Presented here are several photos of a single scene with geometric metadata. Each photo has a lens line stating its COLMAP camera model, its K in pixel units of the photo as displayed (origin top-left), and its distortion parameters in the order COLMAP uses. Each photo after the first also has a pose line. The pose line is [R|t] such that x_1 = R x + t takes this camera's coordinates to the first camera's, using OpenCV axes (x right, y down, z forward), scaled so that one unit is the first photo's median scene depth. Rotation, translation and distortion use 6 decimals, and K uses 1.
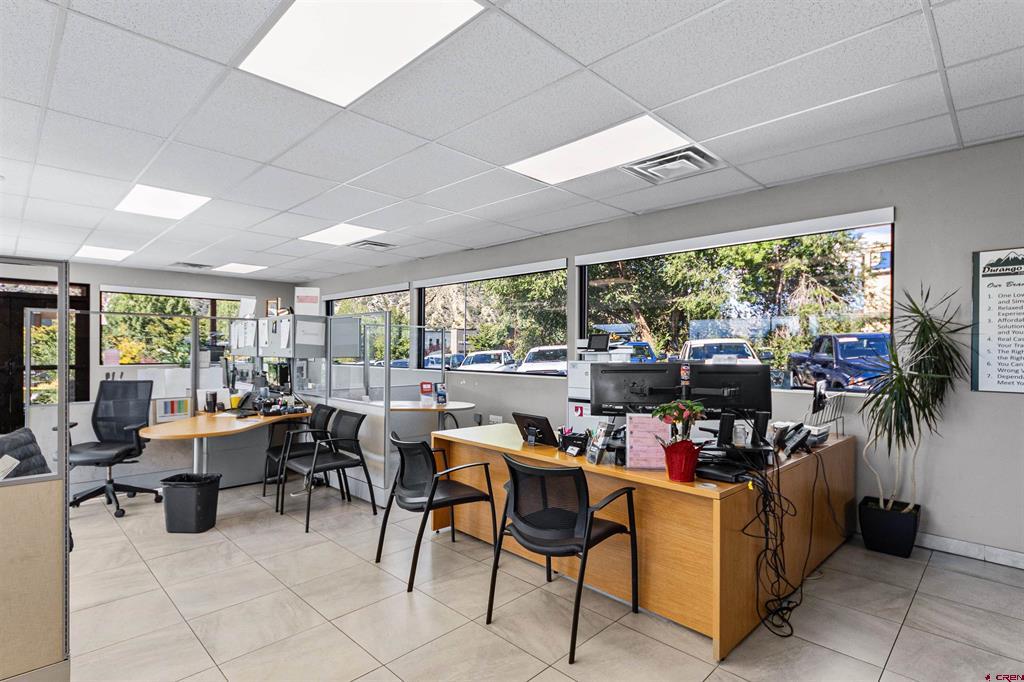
lens RADIAL K [[507.0, 0, 509.4], [0, 507.0, 351.5], [0, 0, 1]] dist [0.004319, 0.000566]
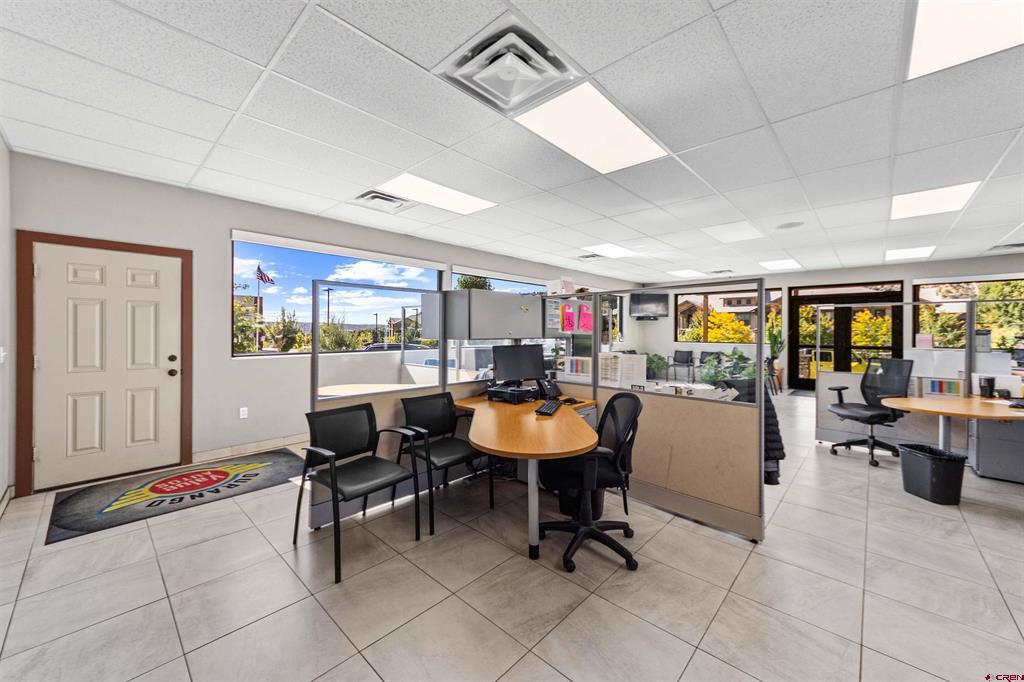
lens RADIAL K [[392.1, 0, 497.4], [0, 392.1, 331.1], [0, 0, 1]] dist [0.000502, -0.000076]
pose [[0.007450, -0.005217, -0.999959, 0.195050], [-0.010045, 0.999936, -0.005292, 0.006084], [0.999922, 0.010084, 0.007397, 0.058136]]
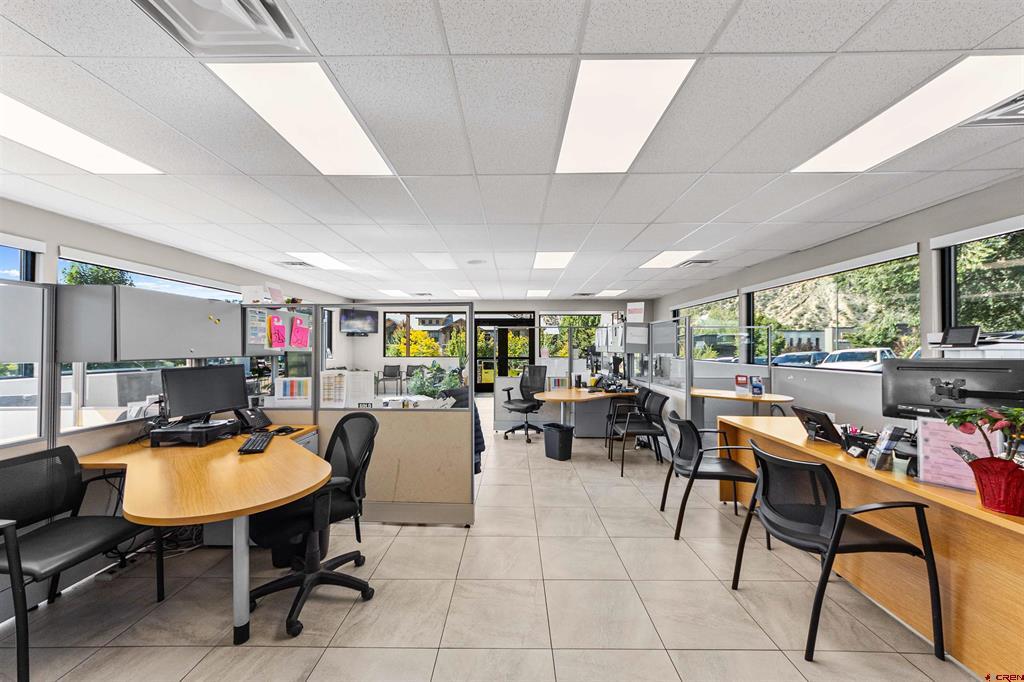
lens RADIAL K [[385.1, 0, 512.2], [0, 385.1, 343.5], [0, 0, 1]] dist [0.003946, 0.000386]
pose [[0.695812, -0.013552, -0.718096, 0.150766], [0.001257, 0.999843, -0.017651, 0.005556], [0.718223, 0.011379, 0.695720, 0.031076]]
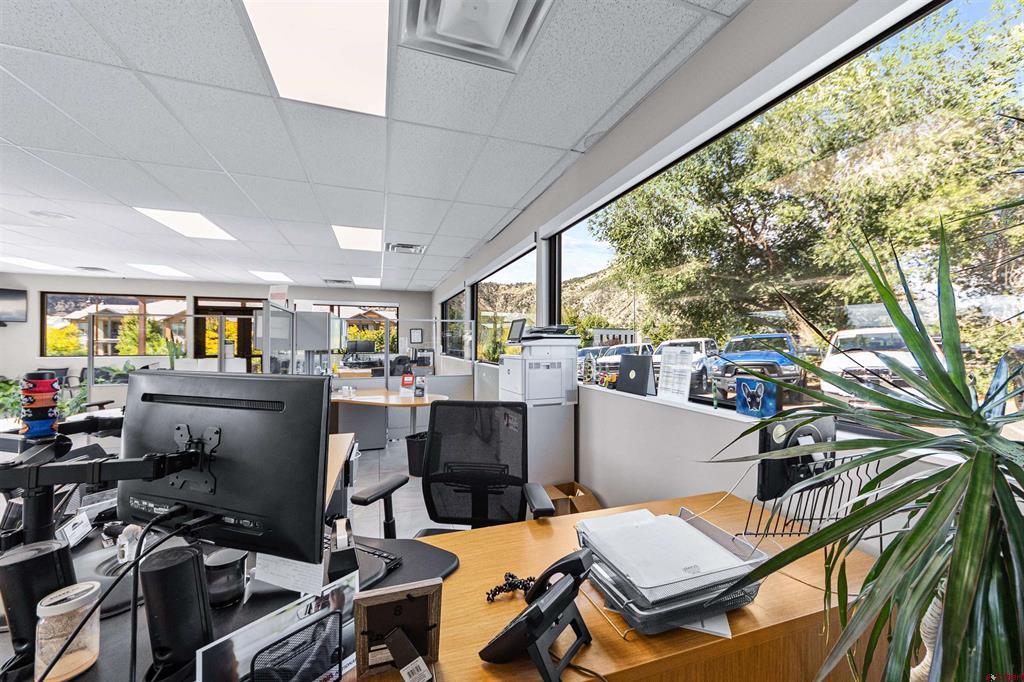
lens RADIAL K [[385.1, 0, 512.2], [0, 385.1, 343.5], [0, 0, 1]] dist [0.003946, 0.000386]
pose [[0.899857, -0.004830, -0.436158, 0.517981], [0.002888, 0.999983, -0.005115, 0.004841], [0.436175, 0.003343, 0.899856, 0.599419]]
